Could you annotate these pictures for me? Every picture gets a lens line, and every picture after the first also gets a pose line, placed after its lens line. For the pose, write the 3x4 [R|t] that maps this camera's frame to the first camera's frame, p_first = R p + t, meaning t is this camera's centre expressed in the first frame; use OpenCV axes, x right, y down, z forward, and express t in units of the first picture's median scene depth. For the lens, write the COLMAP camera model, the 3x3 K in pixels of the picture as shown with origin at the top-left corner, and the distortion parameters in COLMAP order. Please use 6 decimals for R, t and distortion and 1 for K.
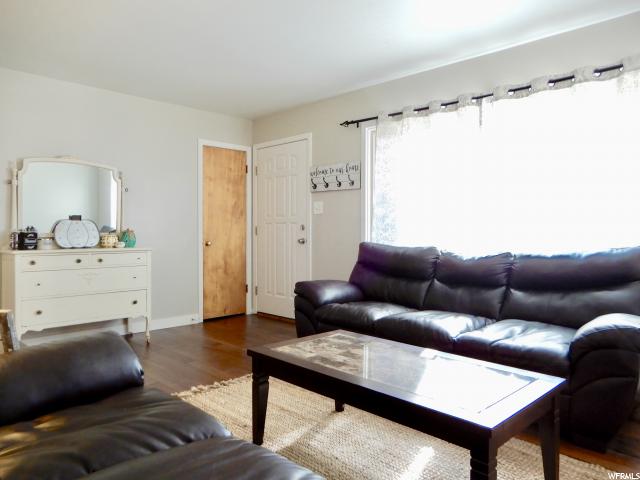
lens RADIAL K [[451.6, 0, 320.1], [0, 451.6, 240.6], [0, 0, 1]] dist [-0.008069, 0.010224]
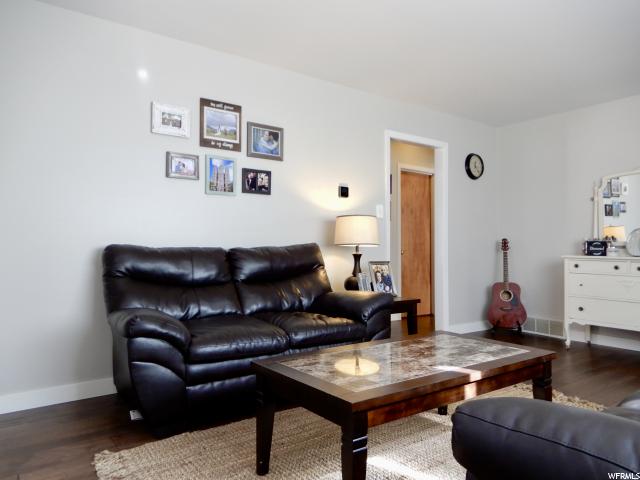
lens RADIAL K [[451.6, 0, 319.1], [0, 451.6, 235.4], [0, 0, 1]] dist [-0.008069, 0.010224]
pose [[-0.160217, -0.017898, -0.986920, 0.611077], [-0.017067, 0.999736, -0.015360, -0.002569], [0.986934, 0.014383, -0.160480, 0.482424]]
